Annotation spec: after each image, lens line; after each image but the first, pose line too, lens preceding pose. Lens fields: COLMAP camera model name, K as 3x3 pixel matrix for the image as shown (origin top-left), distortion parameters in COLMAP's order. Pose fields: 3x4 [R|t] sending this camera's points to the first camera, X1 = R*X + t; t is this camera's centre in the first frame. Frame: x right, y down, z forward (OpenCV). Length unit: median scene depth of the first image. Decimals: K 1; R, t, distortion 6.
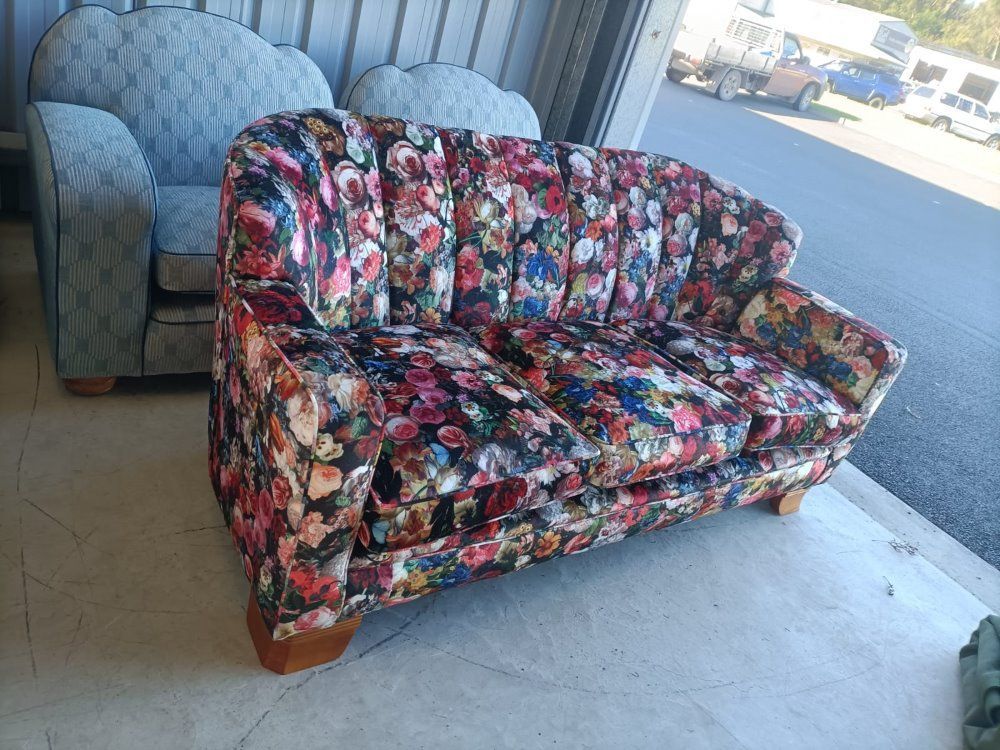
lens RADIAL K [[759.2, 0, 502.8], [0, 759.2, 378.4], [0, 0, 1]] dist [0.042812, -0.045405]
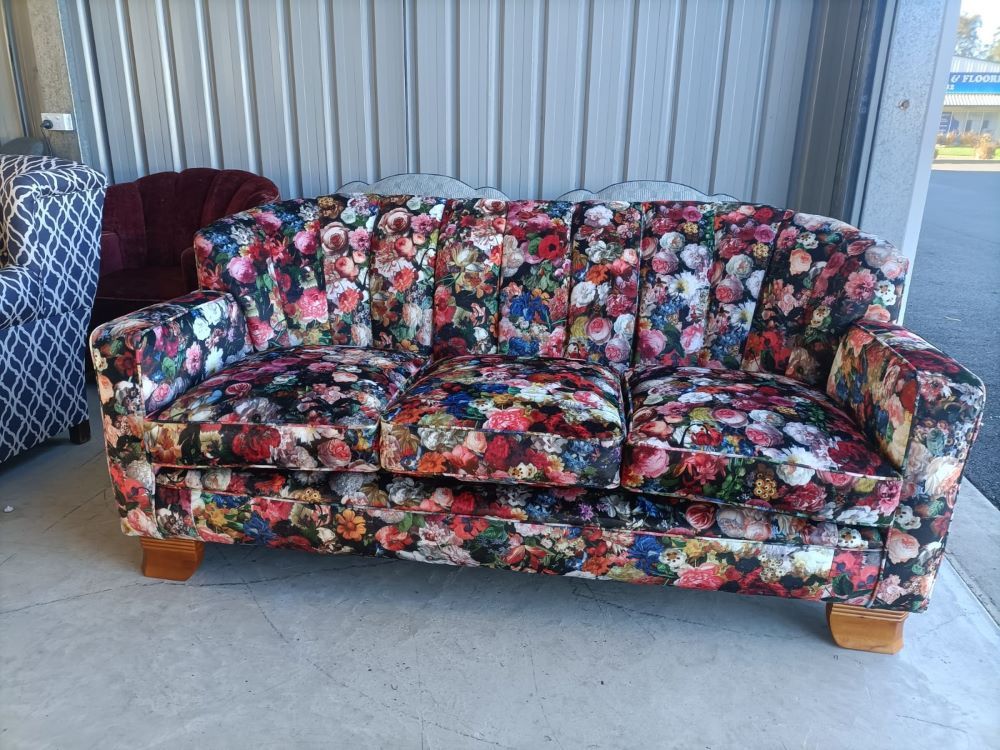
lens RADIAL K [[759.2, 0, 503.1], [0, 759.2, 374.3], [0, 0, 1]] dist [0.042812, -0.045405]
pose [[0.710935, -0.042706, -0.701960, 0.795025], [-0.169270, 0.958418, -0.229743, 0.191907], [0.682583, 0.282154, 0.674144, 0.335812]]
